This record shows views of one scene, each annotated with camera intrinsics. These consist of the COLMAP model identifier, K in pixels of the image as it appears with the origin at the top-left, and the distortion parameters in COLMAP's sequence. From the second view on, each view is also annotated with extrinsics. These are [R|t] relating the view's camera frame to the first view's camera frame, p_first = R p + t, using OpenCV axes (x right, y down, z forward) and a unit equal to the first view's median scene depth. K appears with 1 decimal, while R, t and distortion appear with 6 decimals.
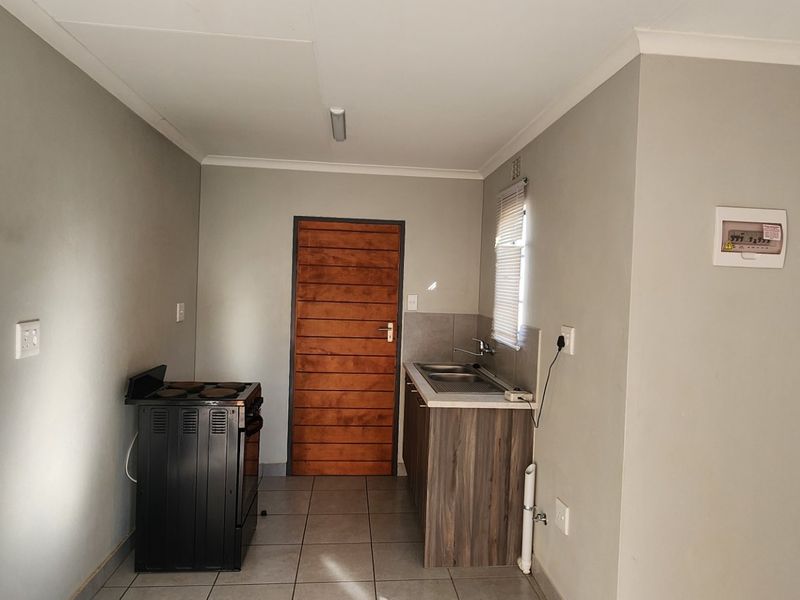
lens RADIAL K [[525.2, 0, 418.4], [0, 525.2, 300.3], [0, 0, 1]] dist [-0.000879, 0.000293]
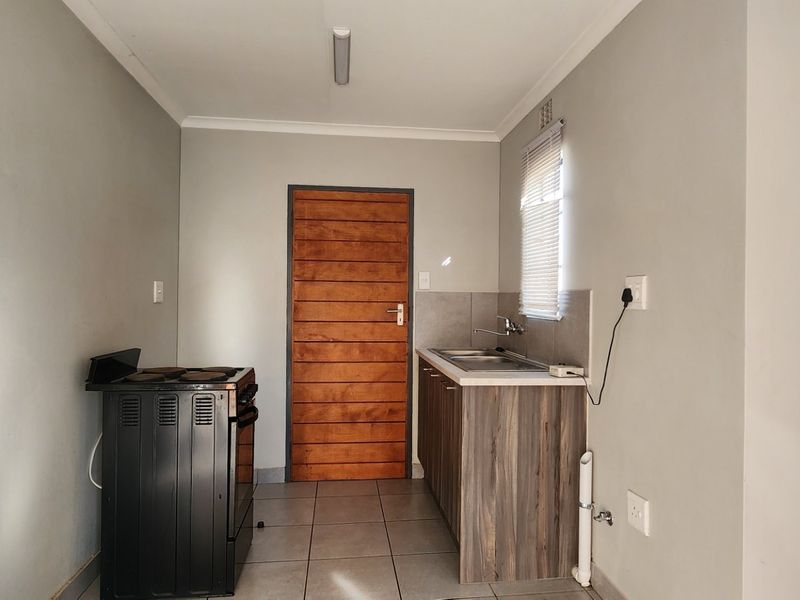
lens RADIAL K [[525.2, 0, 418.2], [0, 525.2, 300.5], [0, 0, 1]] dist [-0.000879, 0.000293]
pose [[0.999509, -0.024327, 0.019767, -0.057252], [0.024788, 0.999419, -0.023393, 0.082786], [-0.019186, 0.023871, 0.999531, 0.167027]]
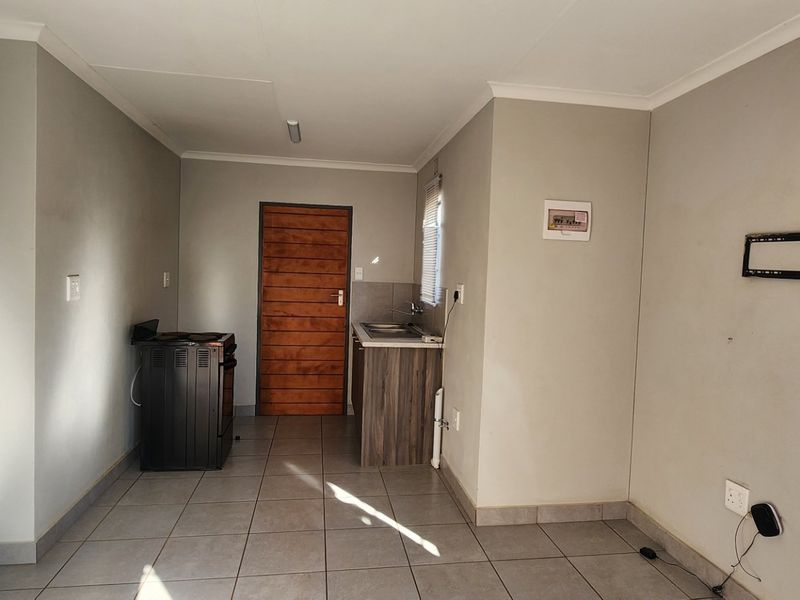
lens RADIAL K [[525.2, 0, 419.1], [0, 525.2, 297.2], [0, 0, 1]] dist [-0.000879, 0.000293]
pose [[0.998080, -0.003141, 0.061859, 0.074896], [0.001656, 0.999709, 0.024046, 0.042710], [-0.061917, -0.023897, 0.997795, -0.324810]]
